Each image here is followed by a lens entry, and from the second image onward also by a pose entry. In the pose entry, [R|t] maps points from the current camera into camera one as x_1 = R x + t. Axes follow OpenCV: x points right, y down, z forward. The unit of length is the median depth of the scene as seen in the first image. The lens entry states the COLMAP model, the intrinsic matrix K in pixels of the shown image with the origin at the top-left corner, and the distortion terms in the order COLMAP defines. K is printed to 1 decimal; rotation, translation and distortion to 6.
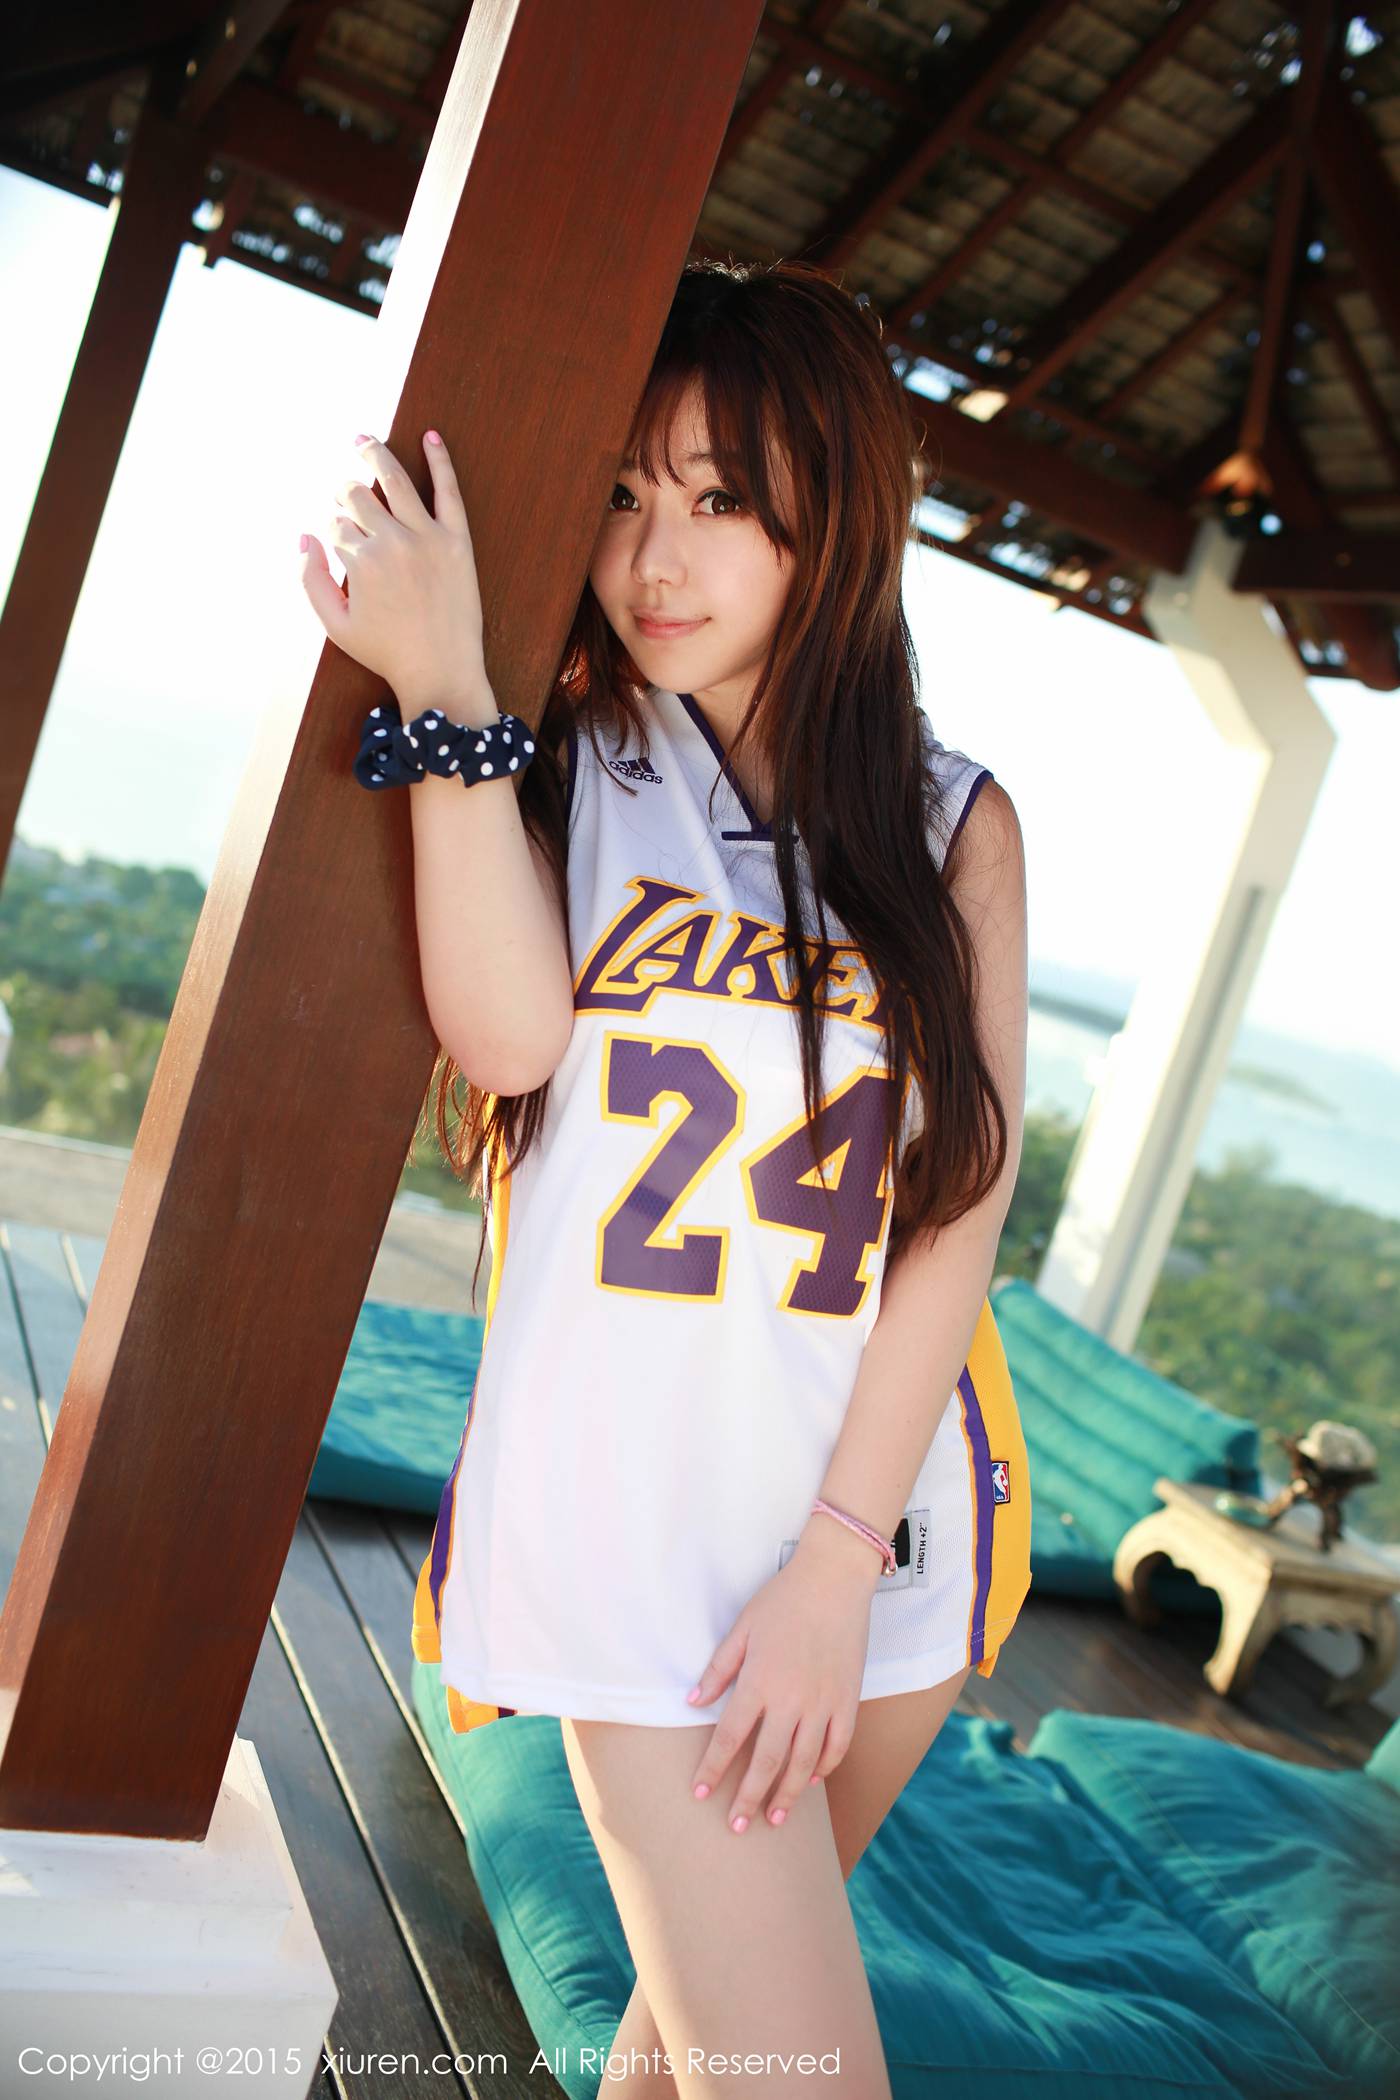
lens RADIAL K [[2047.1, 0, 700.0], [0, 2047.1, 1050.0], [0, 0, 1]] dist [-0.084283, 0.114483]
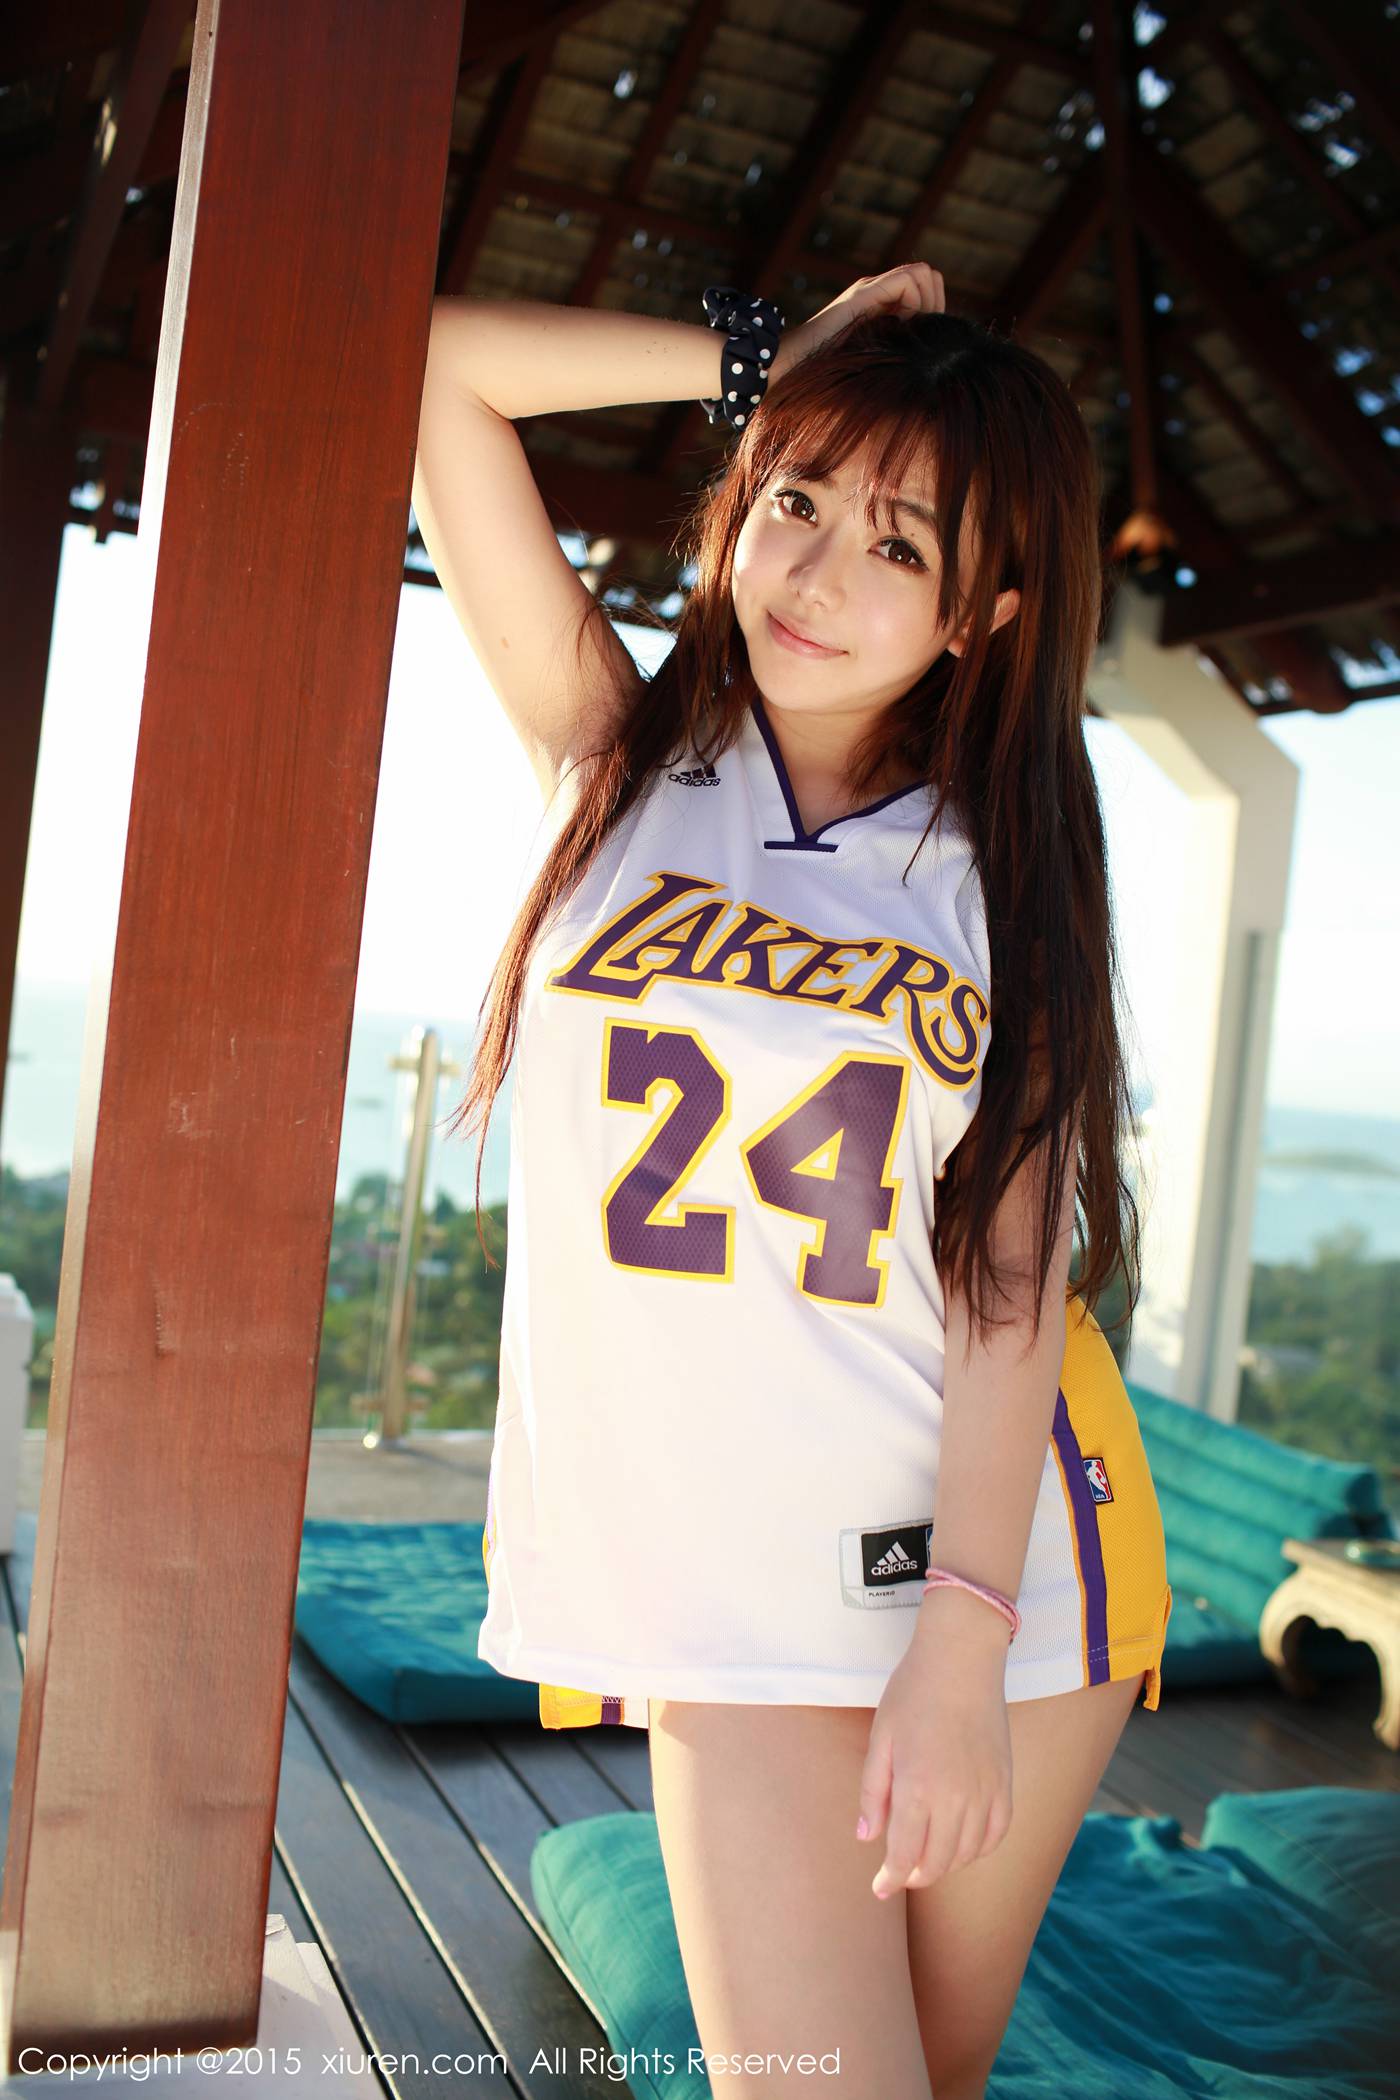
lens RADIAL K [[2047.1, 0, 700.0], [0, 2047.1, 1050.0], [0, 0, 1]] dist [-0.084283, 0.114483]
pose [[0.979216, -0.202177, -0.016124, 0.021578], [0.199523, 0.974529, -0.102388, 0.032668], [0.036414, 0.097042, 0.994614, 0.021468]]
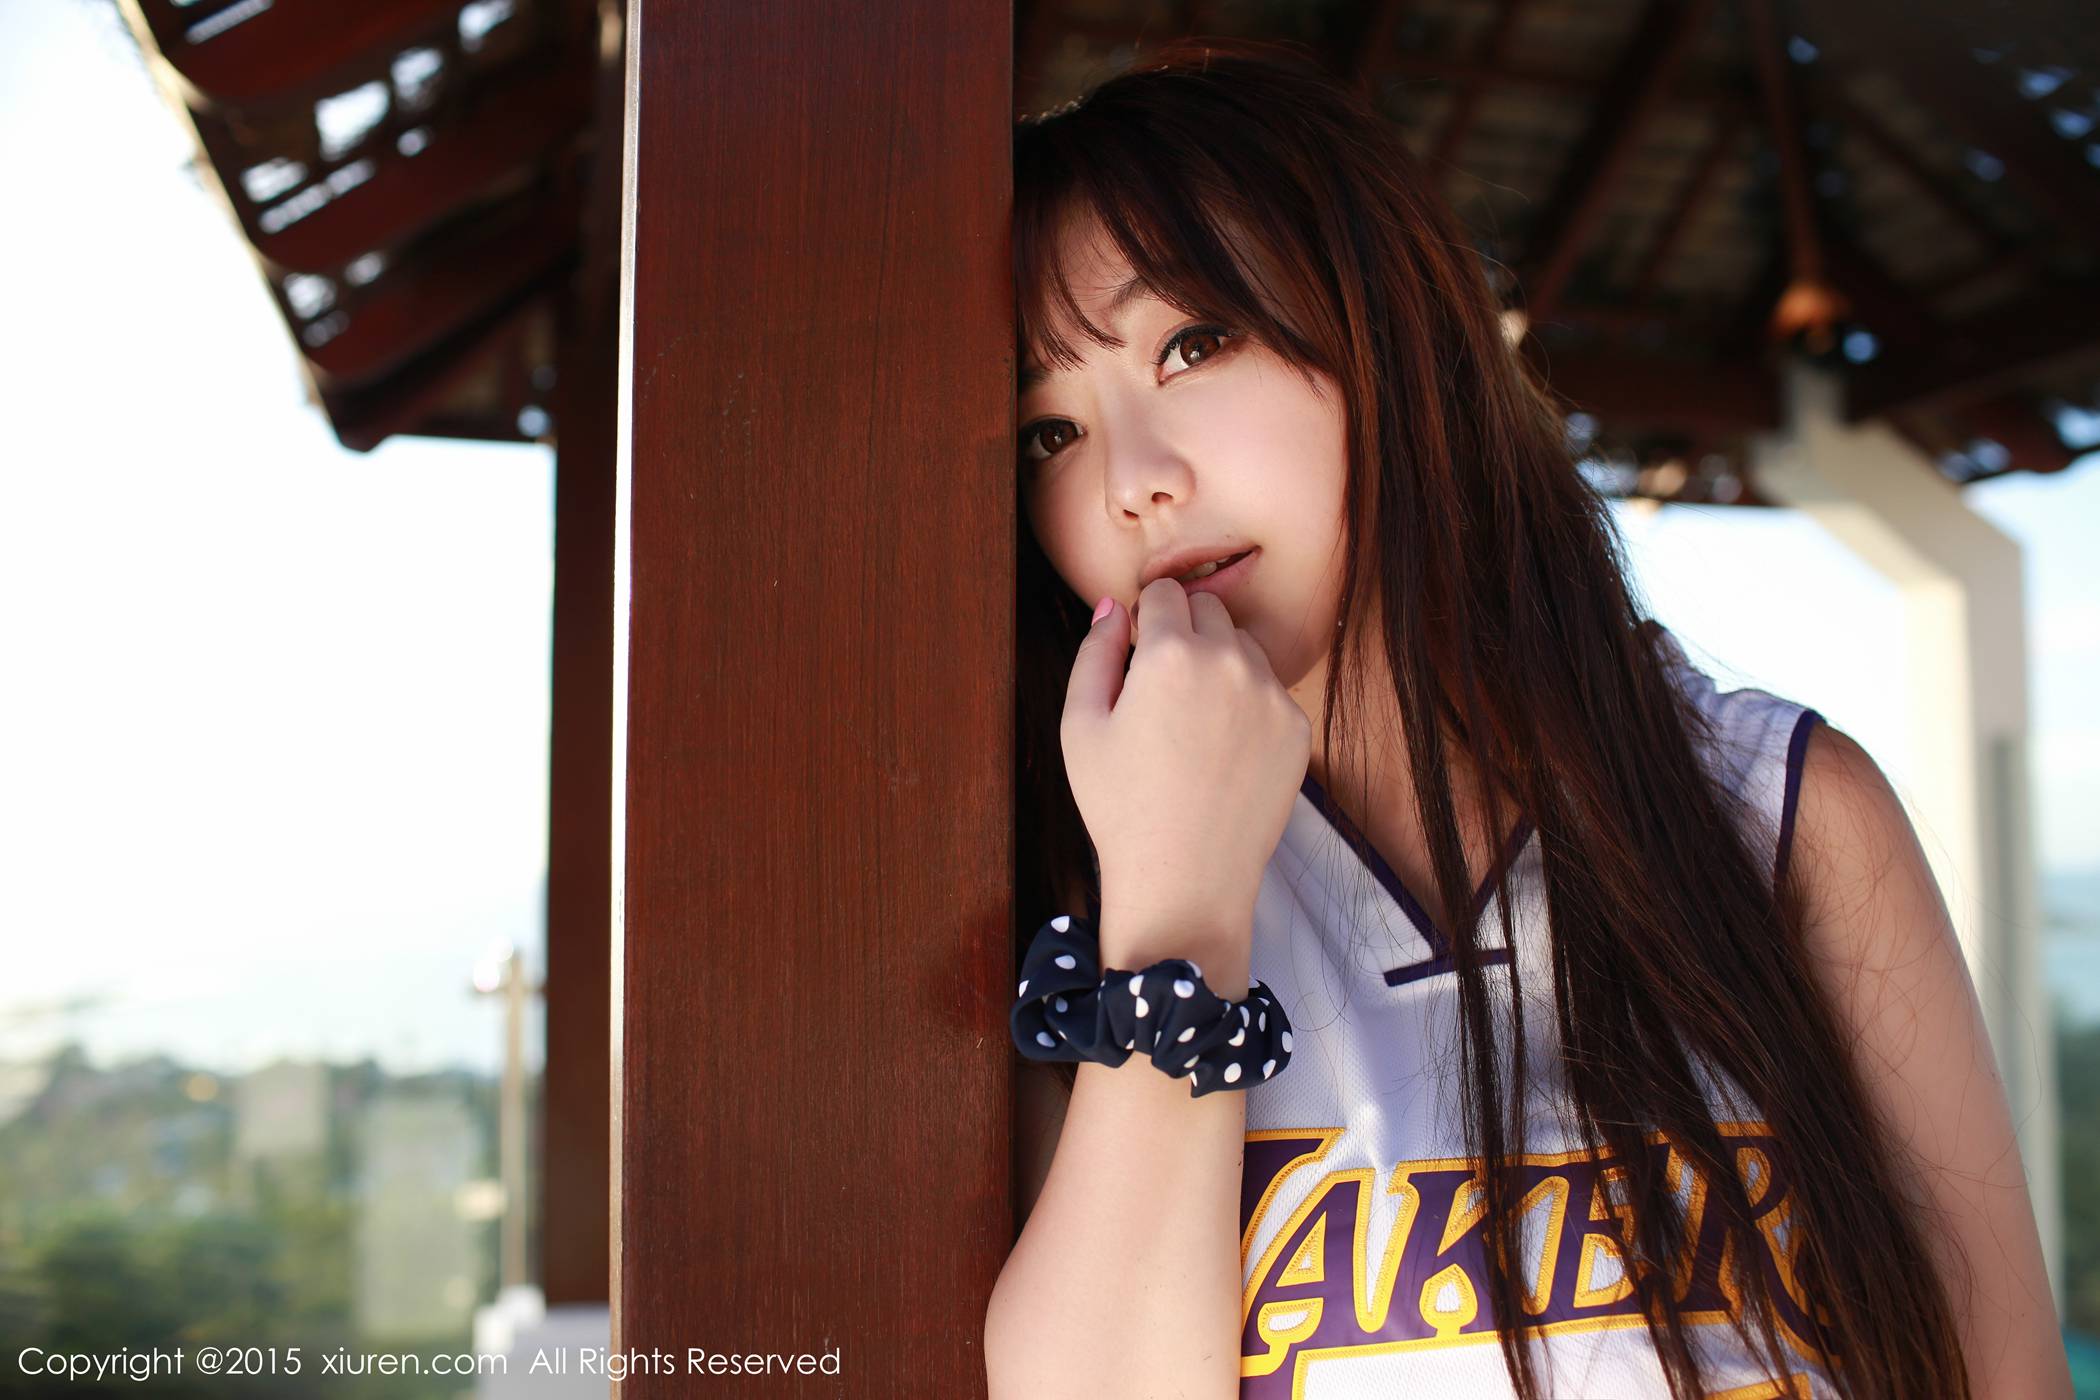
lens RADIAL K [[2047.1, 0, 1046.4], [0, 2047.1, 736.6], [0, 0, 1]] dist [-0.084283, 0.114483]
pose [[0.939975, -0.315902, -0.129044, 0.009033], [0.285779, 0.935401, -0.208221, -0.022364], [0.186485, 0.158844, 0.969532, 0.137881]]
